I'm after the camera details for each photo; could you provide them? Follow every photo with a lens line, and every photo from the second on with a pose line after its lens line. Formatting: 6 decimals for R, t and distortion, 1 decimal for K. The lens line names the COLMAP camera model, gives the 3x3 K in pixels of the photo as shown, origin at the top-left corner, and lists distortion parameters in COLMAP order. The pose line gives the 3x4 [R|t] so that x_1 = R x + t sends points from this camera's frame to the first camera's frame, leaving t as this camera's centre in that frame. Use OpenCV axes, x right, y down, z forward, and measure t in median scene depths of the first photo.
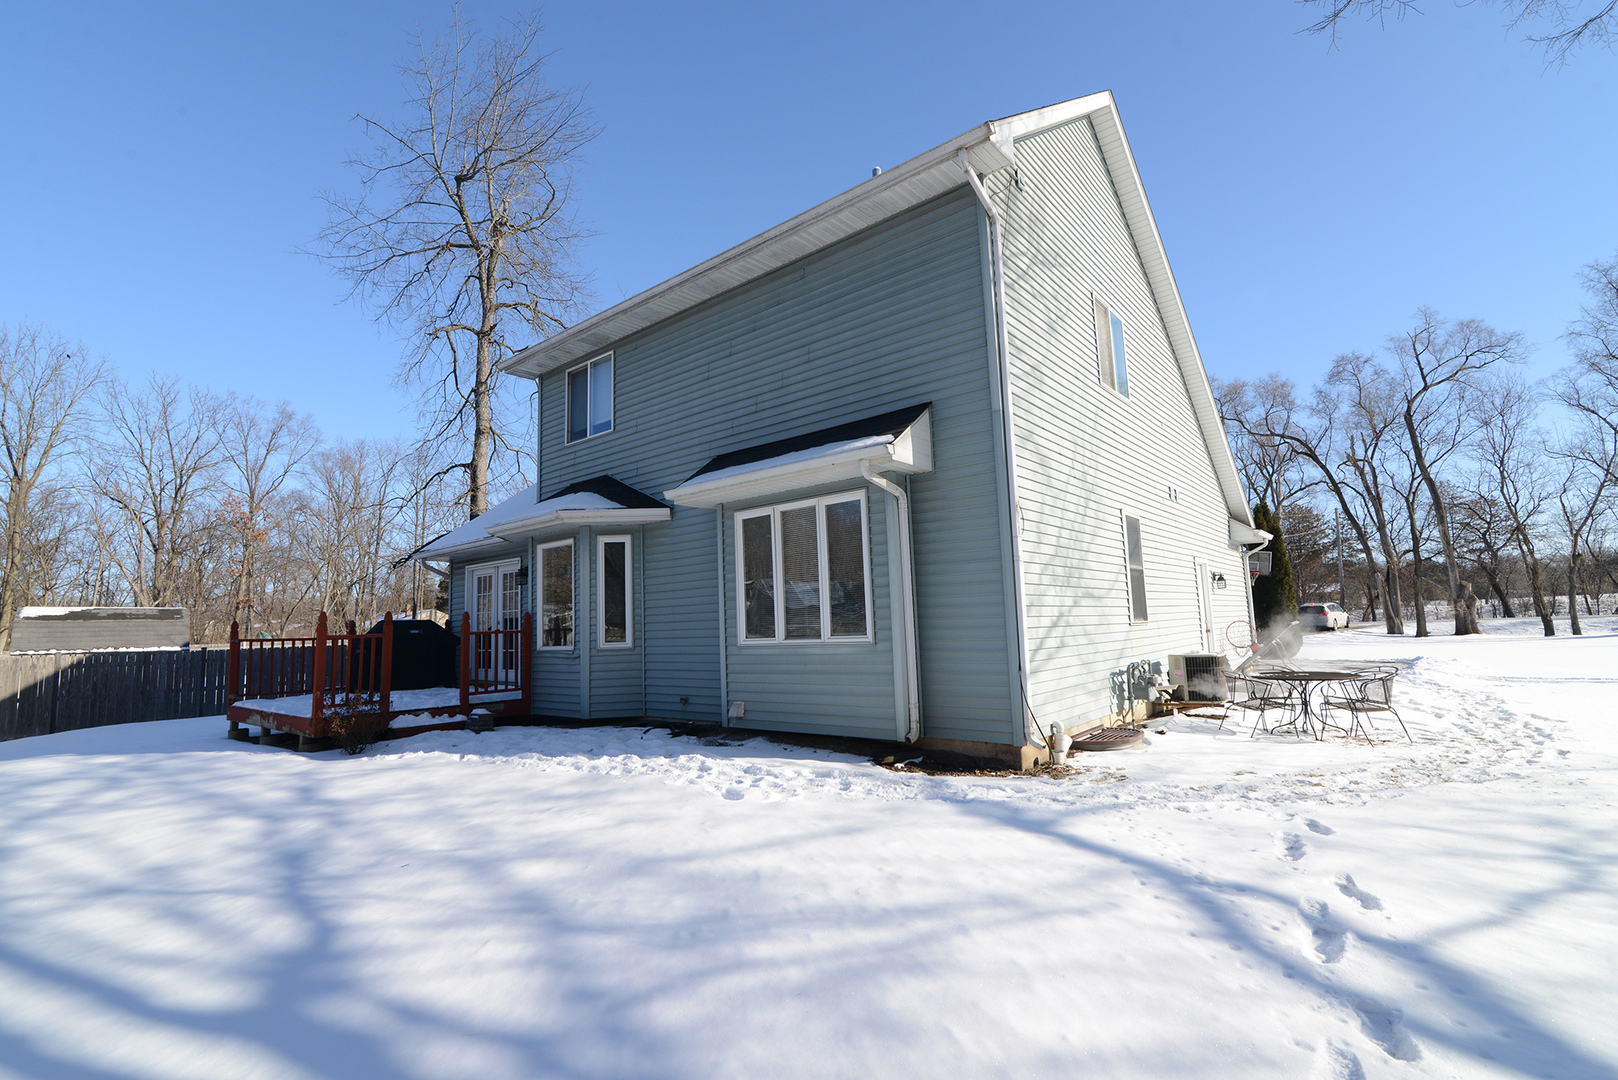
lens RADIAL K [[746.4, 0, 797.3], [0, 746.4, 536.1], [0, 0, 1]] dist [-0.021556, 0.000318]
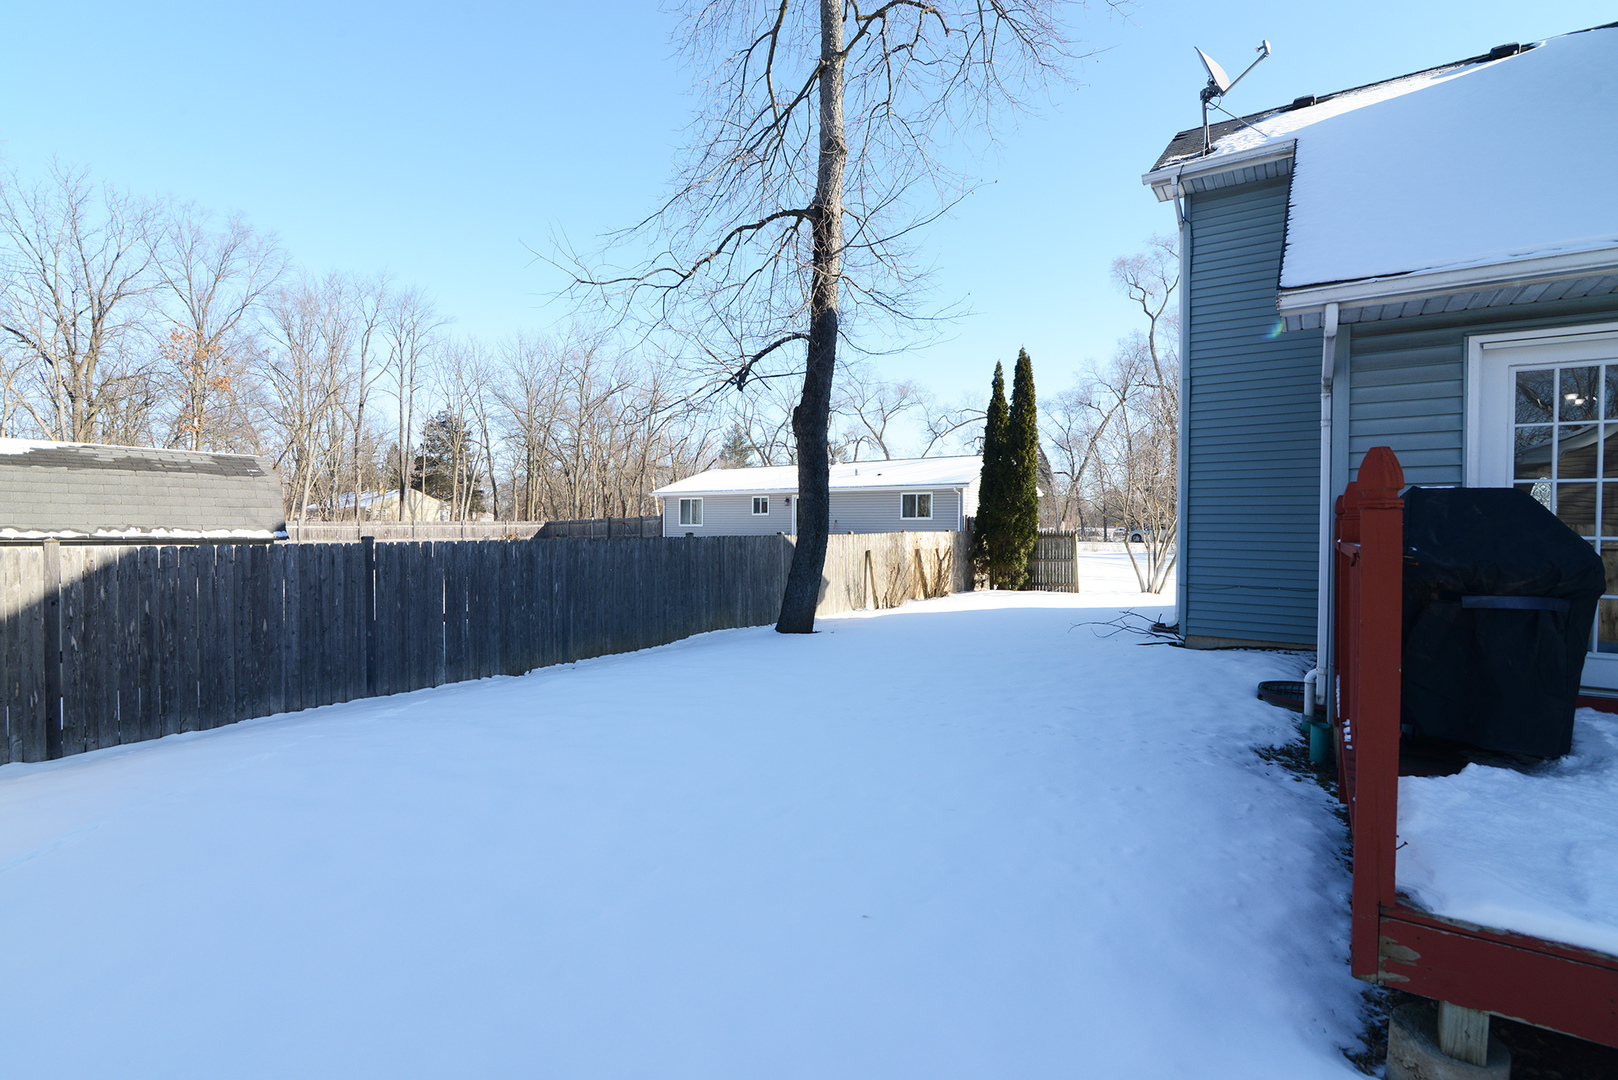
lens RADIAL K [[745.1, 0, 809.0], [0, 745.1, 540.0], [0, 0, 1]] dist [-0.017015, -0.000668]
pose [[0.995084, 0.039152, 0.090964, -0.159446], [-0.051623, 0.988936, 0.139069, 0.020732], [-0.084513, -0.143081, 0.986096, 0.143864]]
